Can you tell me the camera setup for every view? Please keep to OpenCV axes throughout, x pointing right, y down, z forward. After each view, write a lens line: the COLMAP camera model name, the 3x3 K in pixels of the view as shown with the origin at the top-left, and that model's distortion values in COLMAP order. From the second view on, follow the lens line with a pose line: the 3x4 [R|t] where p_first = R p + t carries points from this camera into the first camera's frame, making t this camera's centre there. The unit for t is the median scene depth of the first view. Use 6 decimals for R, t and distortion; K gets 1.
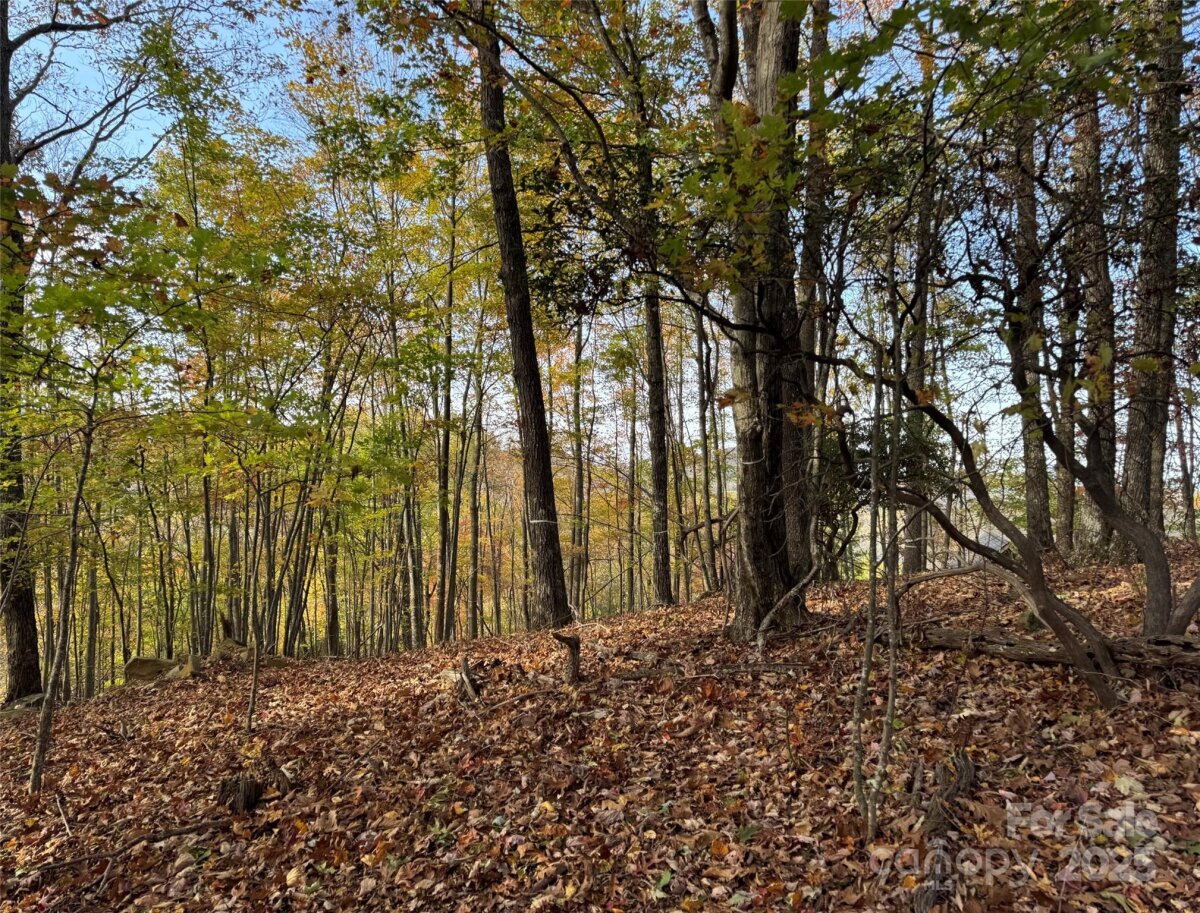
lens RADIAL K [[812.7, 0, 600.0], [0, 812.7, 456.5], [0, 0, 1]] dist [0.005781, -0.016094]
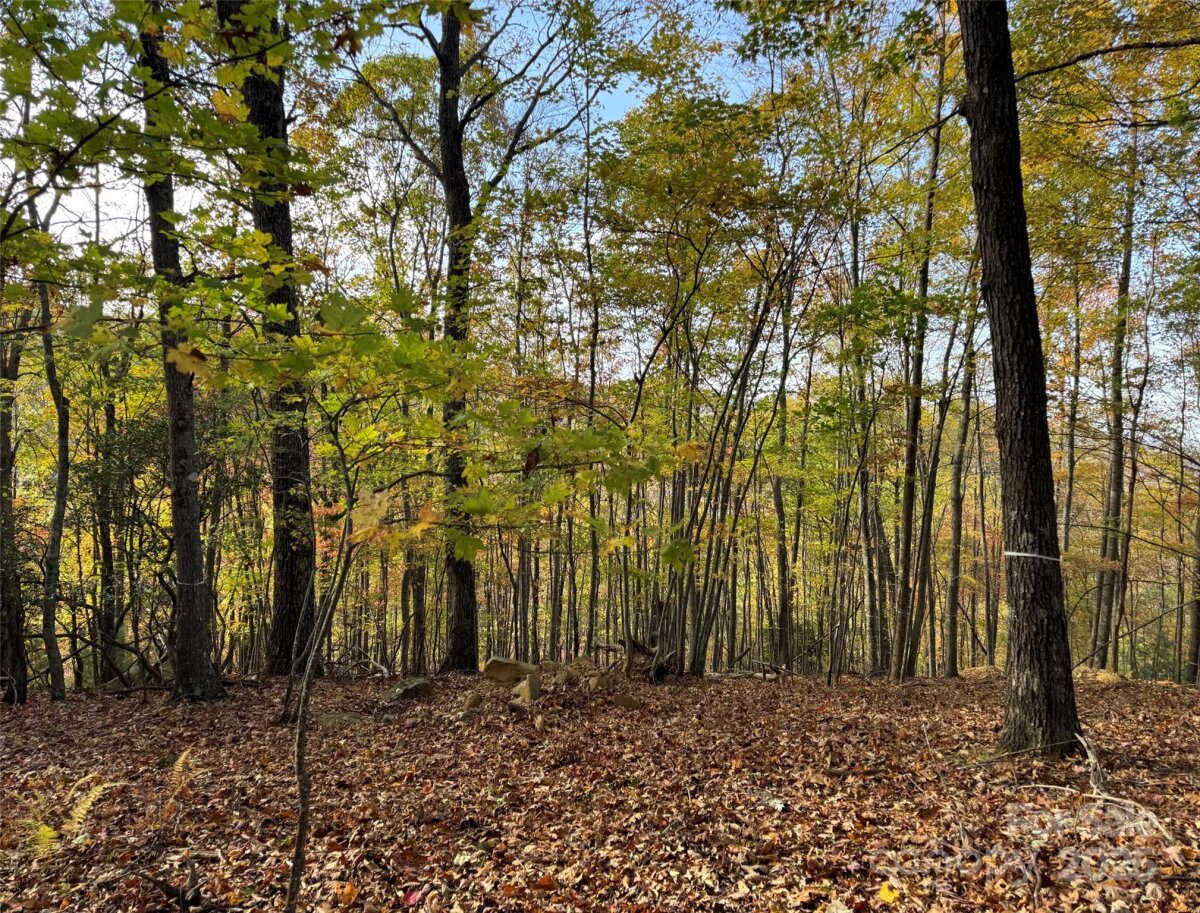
lens RADIAL K [[812.7, 0, 600.0], [0, 812.7, 456.5], [0, 0, 1]] dist [0.005781, -0.016094]
pose [[0.828295, 0.037322, -0.559048, -0.002815], [-0.018943, 0.999074, 0.038631, -0.000397], [0.559972, -0.021407, 0.828235, 0.146359]]
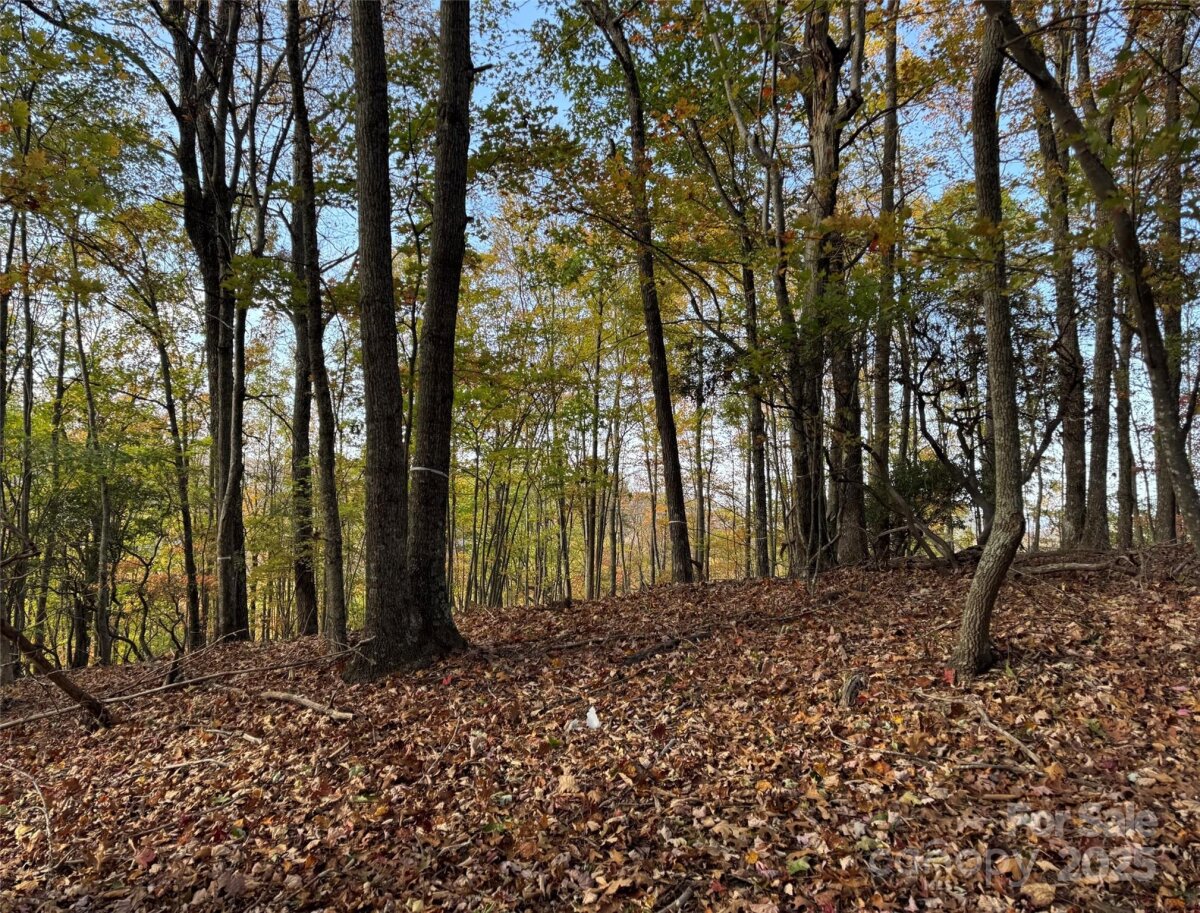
lens RADIAL K [[812.7, 0, 600.0], [0, 812.7, 456.5], [0, 0, 1]] dist [0.005781, -0.016094]
pose [[0.988708, -0.011830, -0.149385, 0.006744], [0.003413, 0.998398, -0.056475, 0.016715], [0.149814, 0.055327, 0.987165, -0.189820]]
